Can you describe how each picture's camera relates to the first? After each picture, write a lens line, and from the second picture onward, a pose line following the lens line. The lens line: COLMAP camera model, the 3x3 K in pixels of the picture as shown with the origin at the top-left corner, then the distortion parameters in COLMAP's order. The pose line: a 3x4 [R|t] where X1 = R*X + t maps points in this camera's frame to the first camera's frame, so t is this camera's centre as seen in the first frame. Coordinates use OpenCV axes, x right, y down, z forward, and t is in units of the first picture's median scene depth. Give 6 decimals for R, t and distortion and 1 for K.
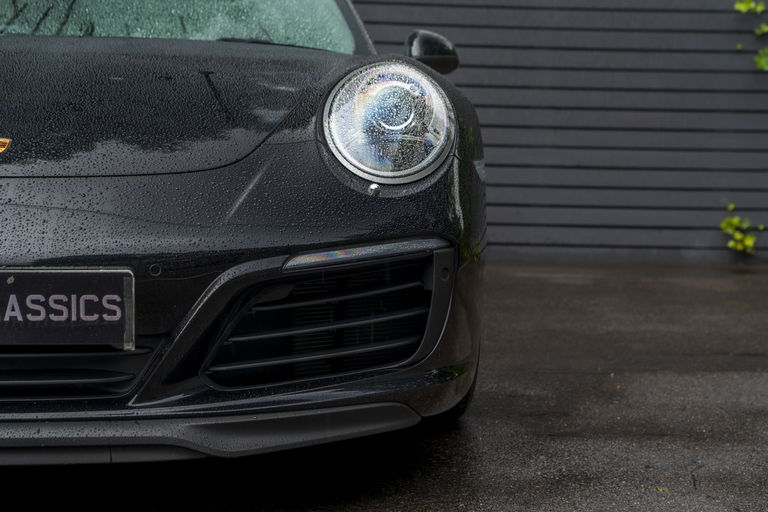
lens RADIAL K [[1331.8, 0, 384.0], [0, 1331.8, 256.0], [0, 0, 1]] dist [0.038266, 0.066458]
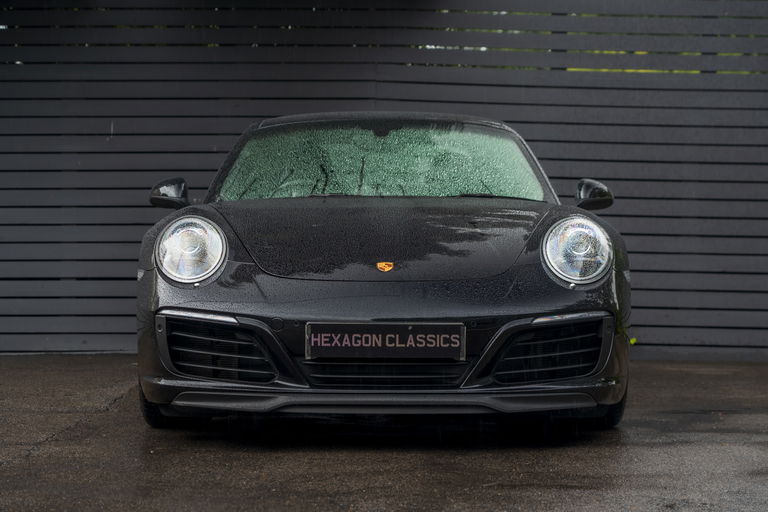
lens RADIAL K [[1862.3, 0, 384.0], [0, 1862.3, 256.0], [0, 0, 1]] dist [0.080783, -0.013172]
pose [[0.997995, -0.006837, -0.062919, -0.108538], [0.002075, 0.997148, -0.075446, 0.109582], [0.063255, 0.075165, 0.995163, -1.714857]]
